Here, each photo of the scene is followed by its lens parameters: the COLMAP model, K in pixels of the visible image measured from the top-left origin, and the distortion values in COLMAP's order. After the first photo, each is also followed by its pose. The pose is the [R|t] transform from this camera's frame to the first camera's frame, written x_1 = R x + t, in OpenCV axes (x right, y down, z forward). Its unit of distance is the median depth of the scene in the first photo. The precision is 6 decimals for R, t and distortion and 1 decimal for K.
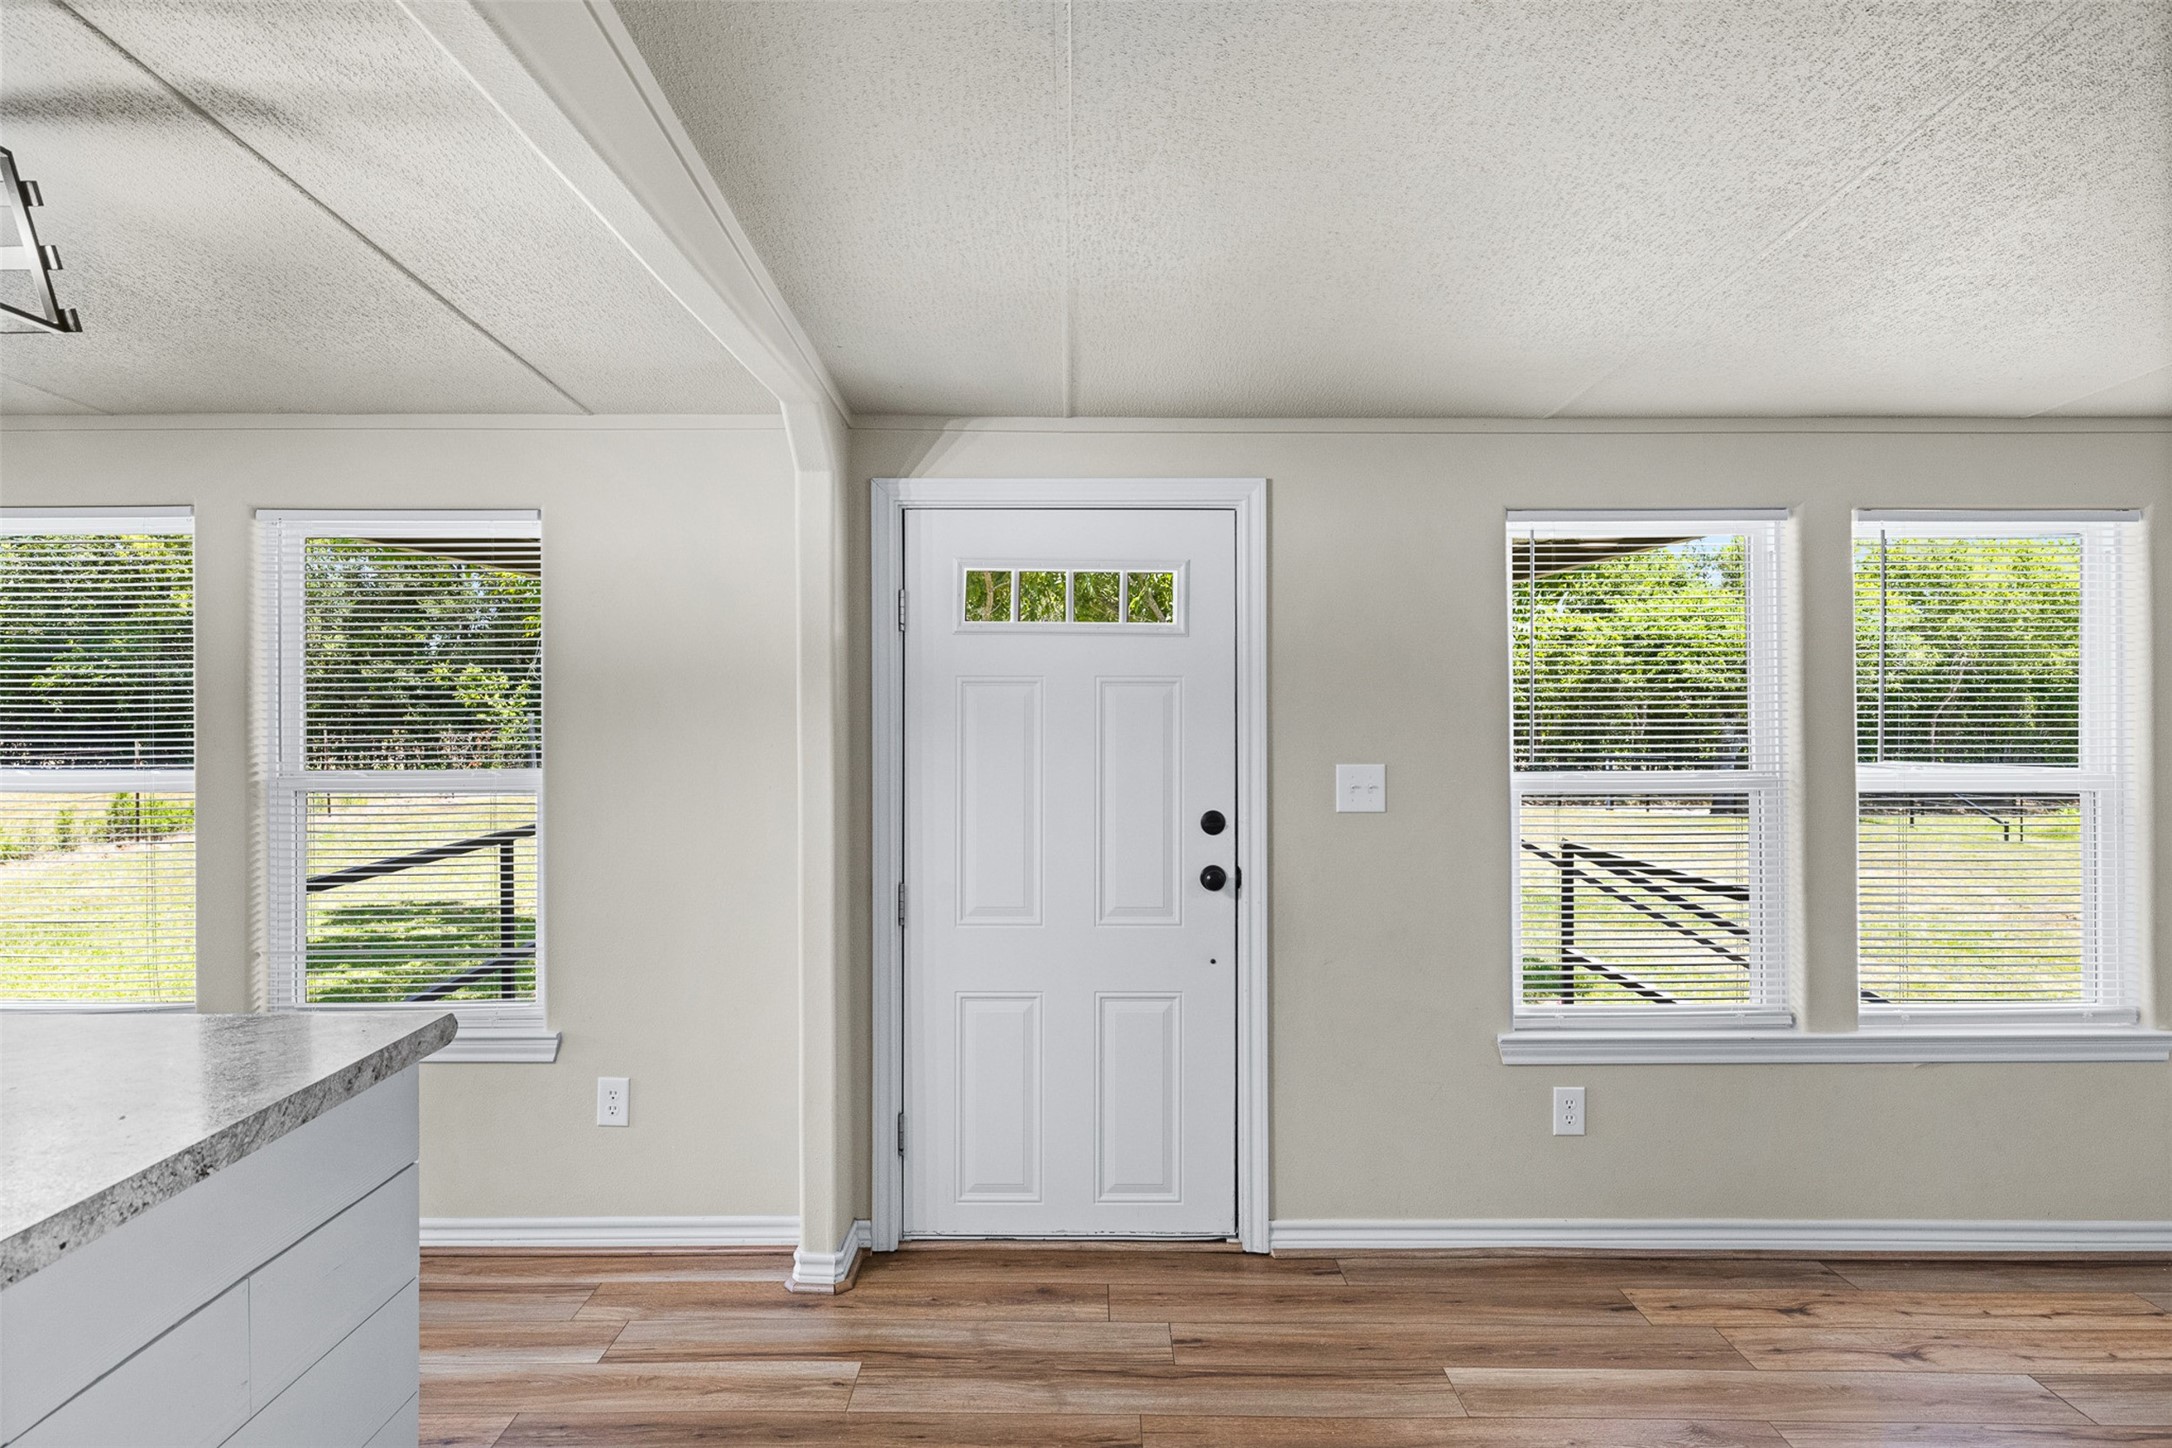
lens RADIAL K [[1210.4, 0, 1073.8], [0, 1210.4, 691.3], [0, 0, 1]] dist [0.001227, 0.000114]
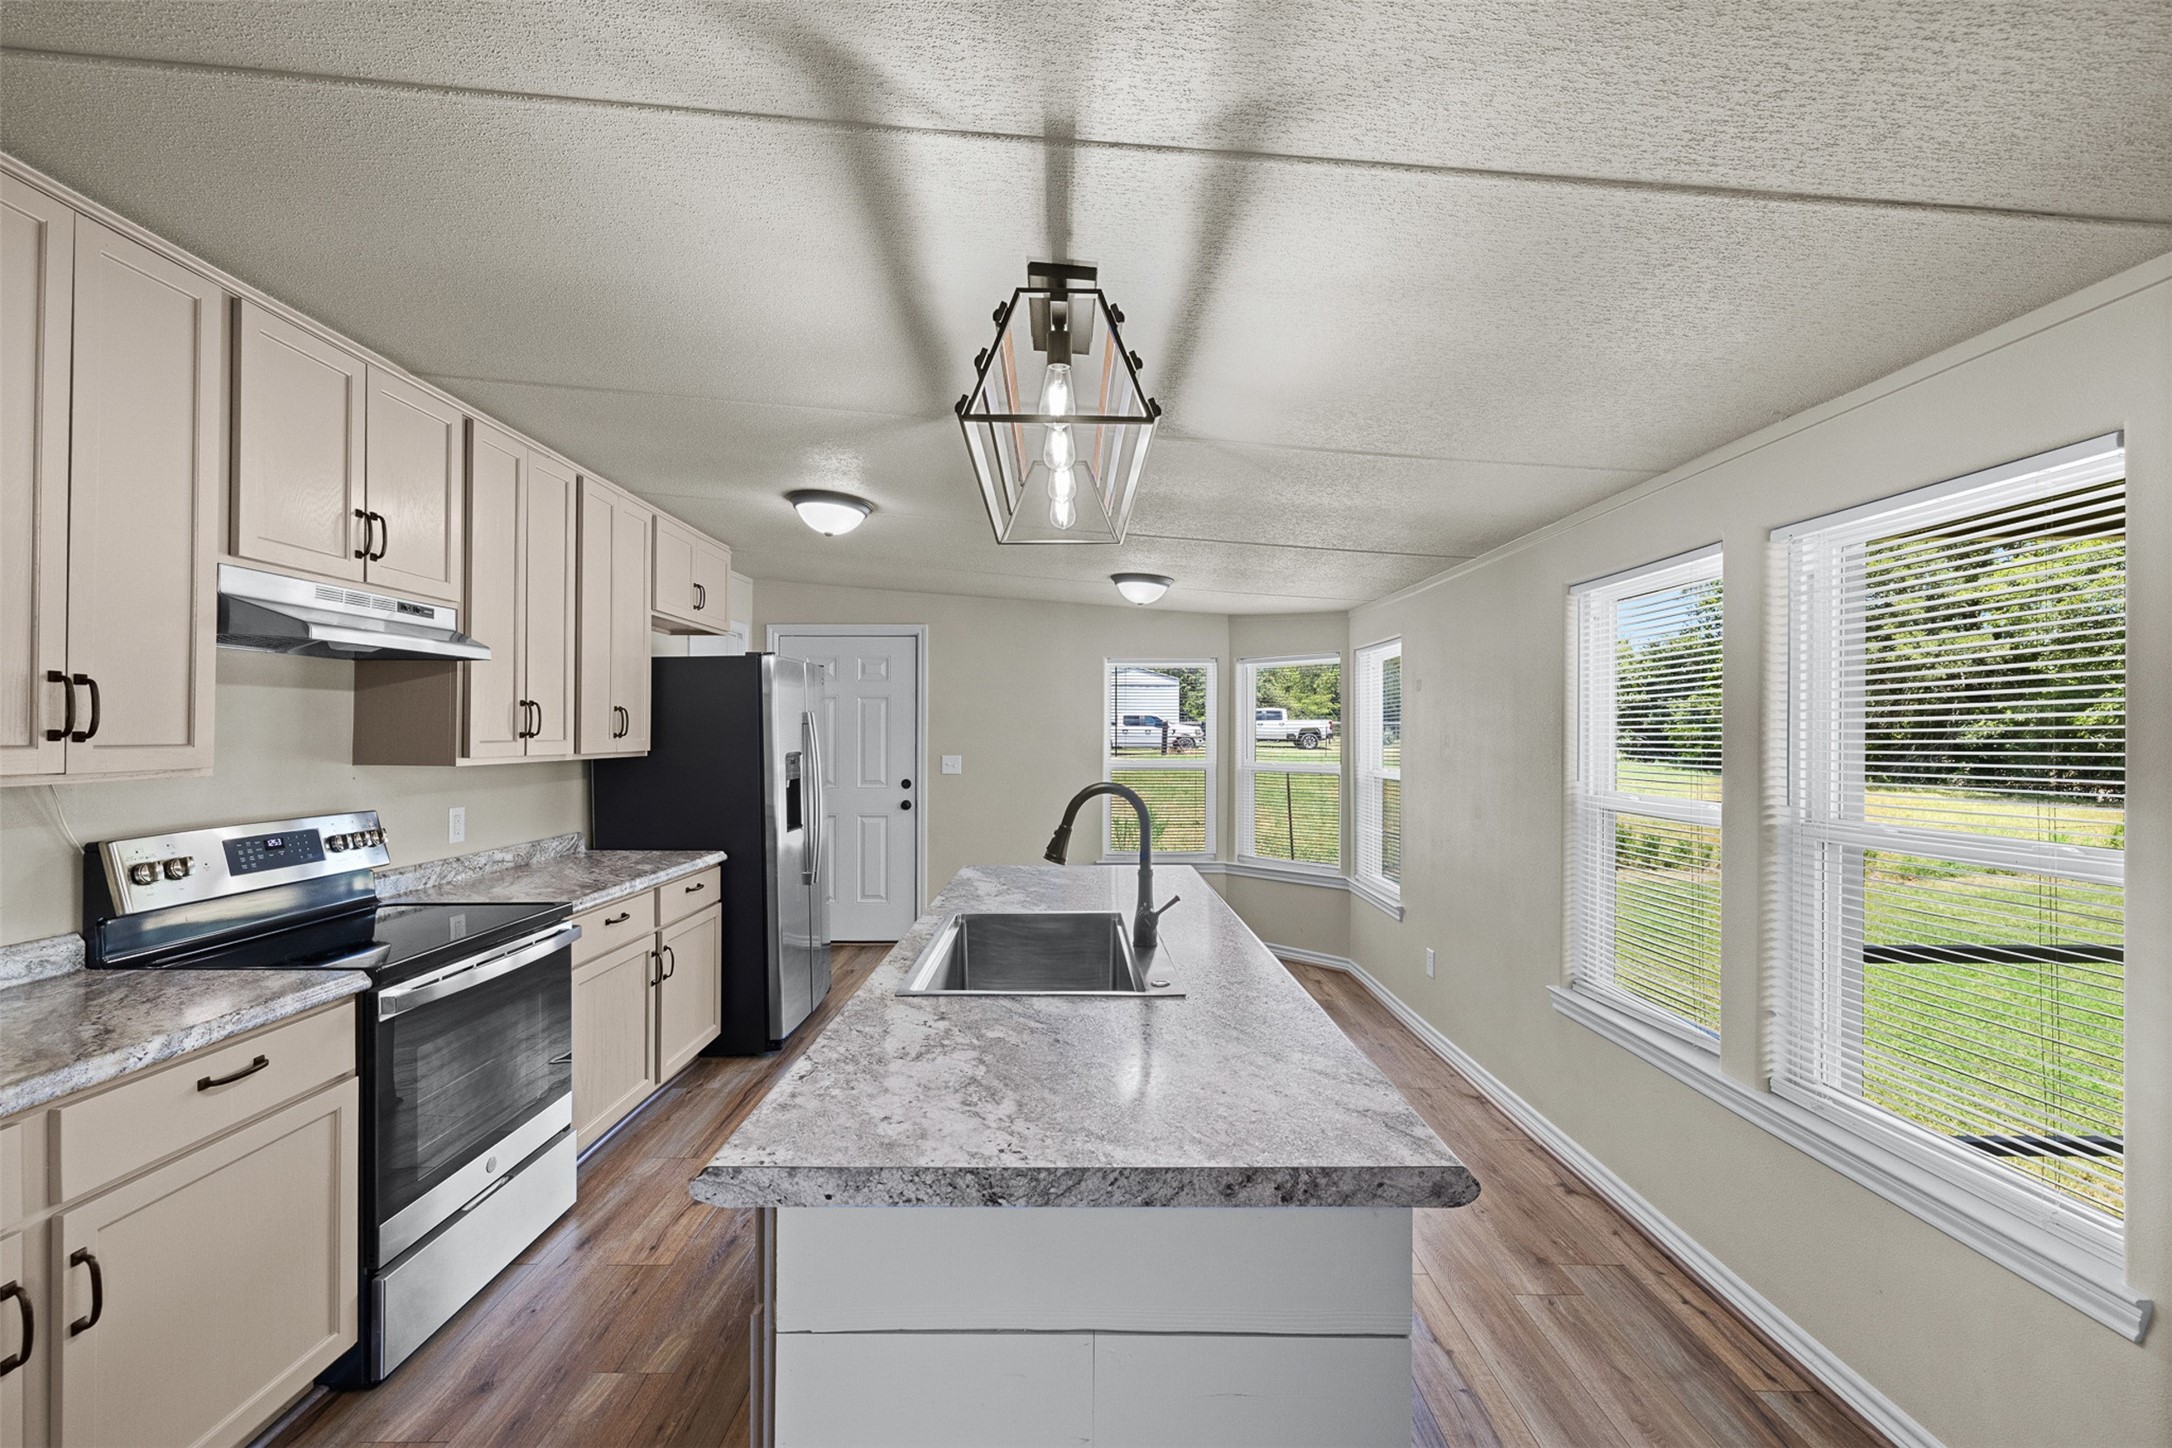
lens RADIAL K [[917.7, 0, 1086.0], [0, 917.7, 724.0], [0, 0, 1]] dist [-0.000008, -0.000097]
pose [[0.003475, -0.008912, -0.999954, 0.035942], [0.002307, 0.999958, -0.008904, 0.003669], [0.999991, -0.002276, 0.003496, 0.713828]]
